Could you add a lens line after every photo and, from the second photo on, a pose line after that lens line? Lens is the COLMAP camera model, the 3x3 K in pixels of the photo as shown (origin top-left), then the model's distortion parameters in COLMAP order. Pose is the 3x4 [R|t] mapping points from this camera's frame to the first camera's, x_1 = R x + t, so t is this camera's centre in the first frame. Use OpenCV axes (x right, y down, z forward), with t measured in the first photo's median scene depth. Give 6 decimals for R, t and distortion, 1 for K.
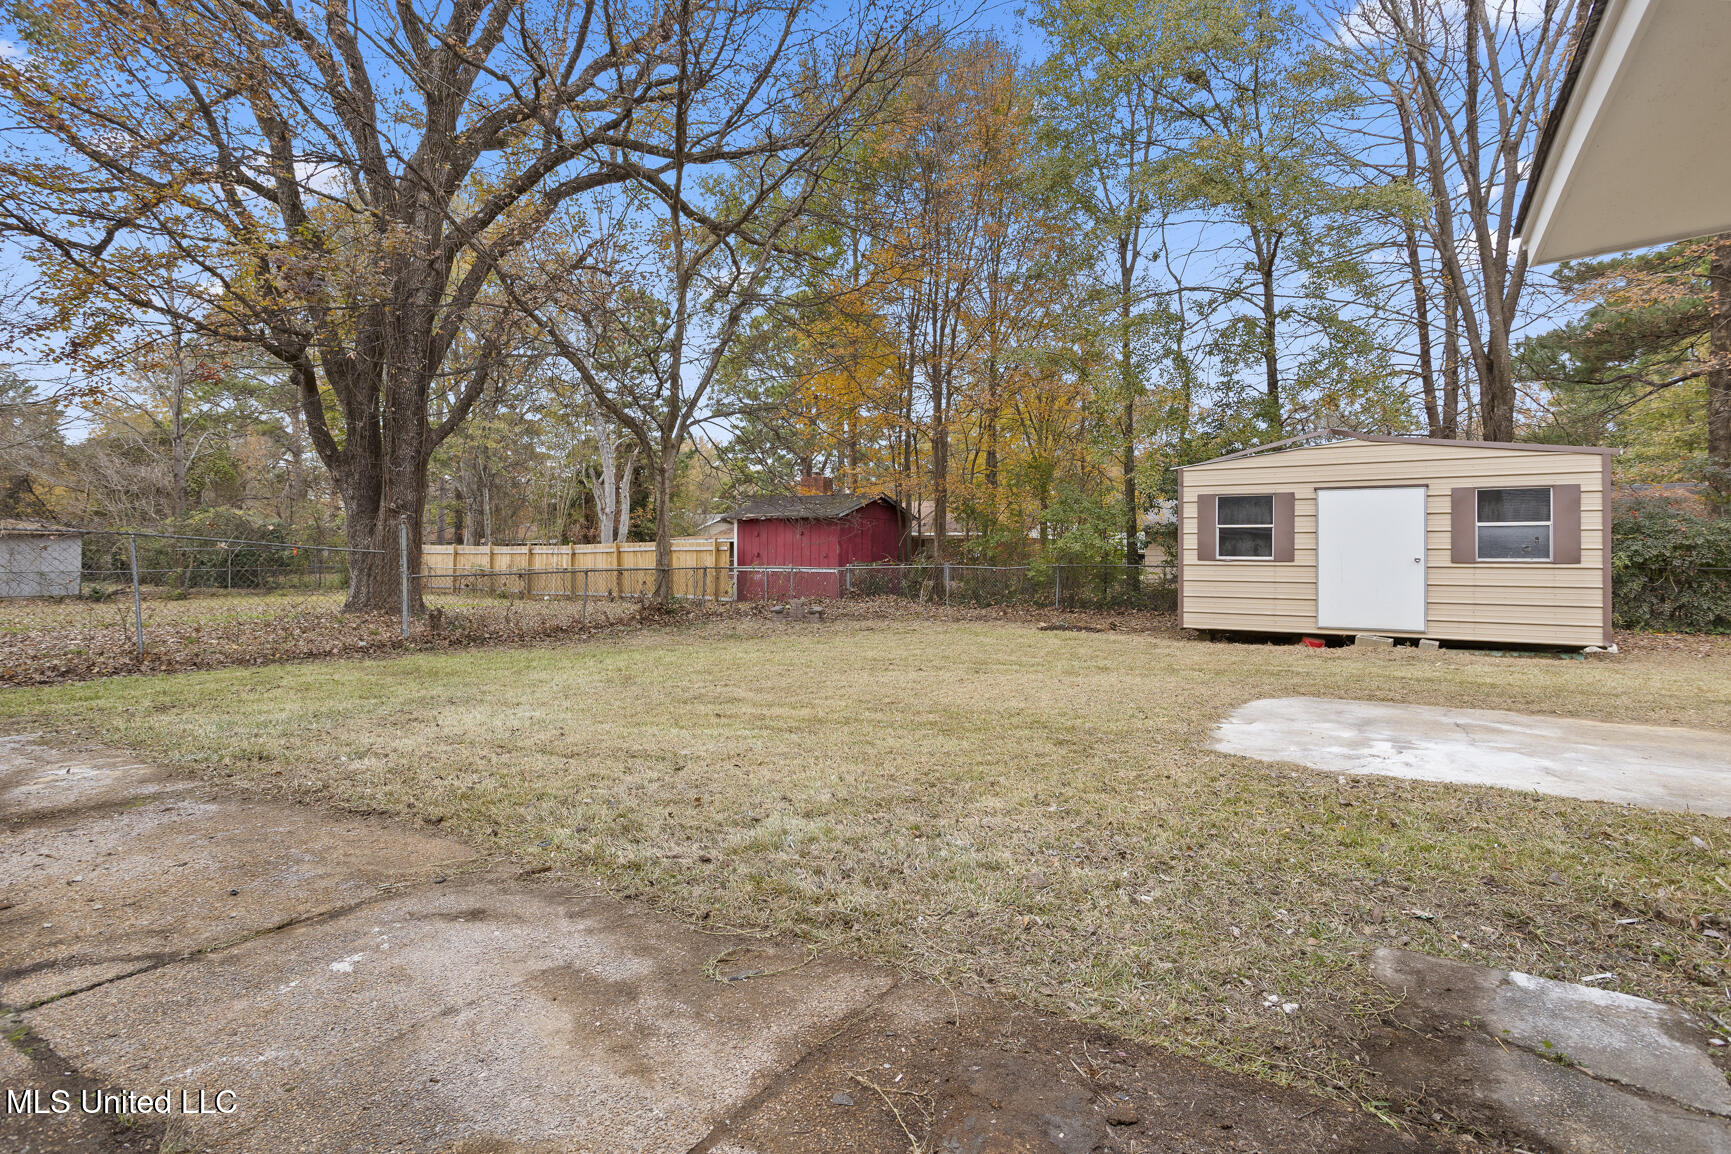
lens RADIAL K [[864.6, 0, 868.3], [0, 864.6, 569.9], [0, 0, 1]] dist [-0.003781, -0.000301]
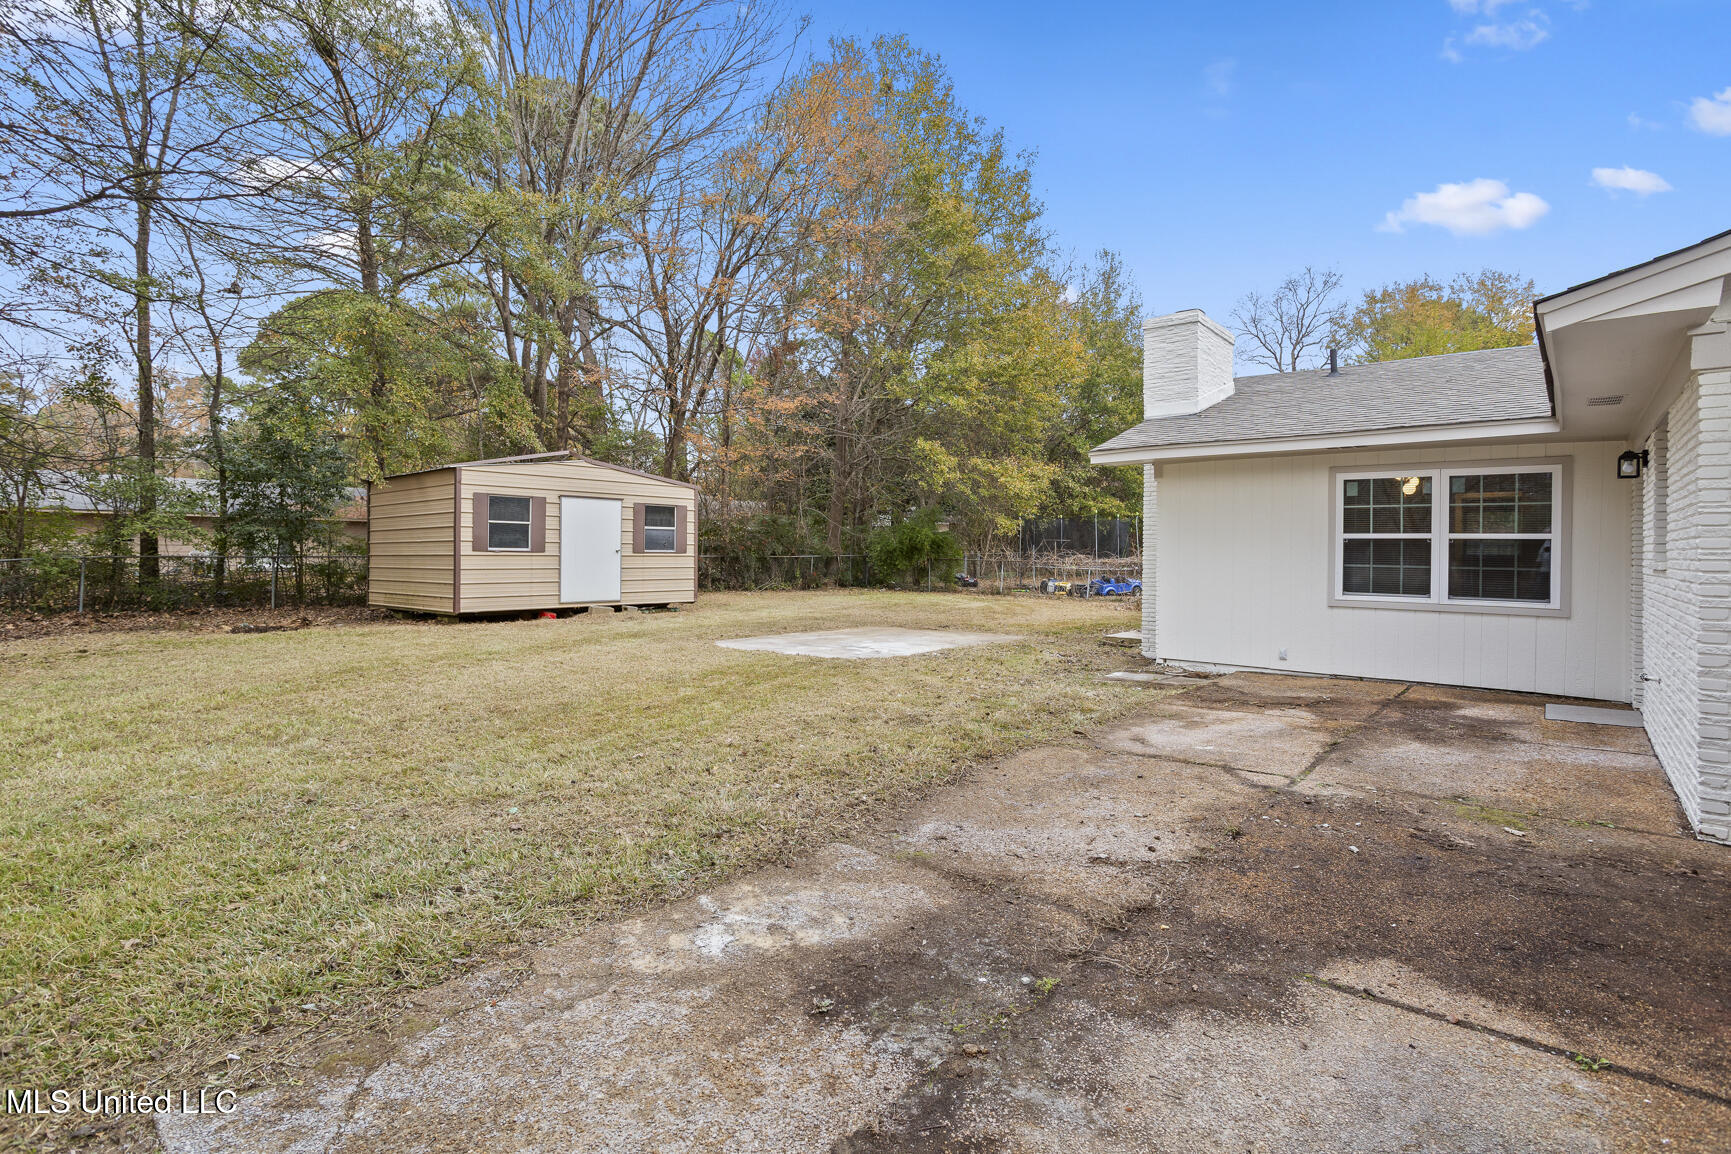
lens RADIAL K [[864.6, 0, 865.7], [0, 864.6, 567.5], [0, 0, 1]] dist [-0.003781, -0.000301]
pose [[0.161148, -0.020214, 0.986723, -0.691611], [0.007201, 0.999788, 0.019306, -0.008522], [-0.986904, 0.003994, 0.161259, 0.345940]]
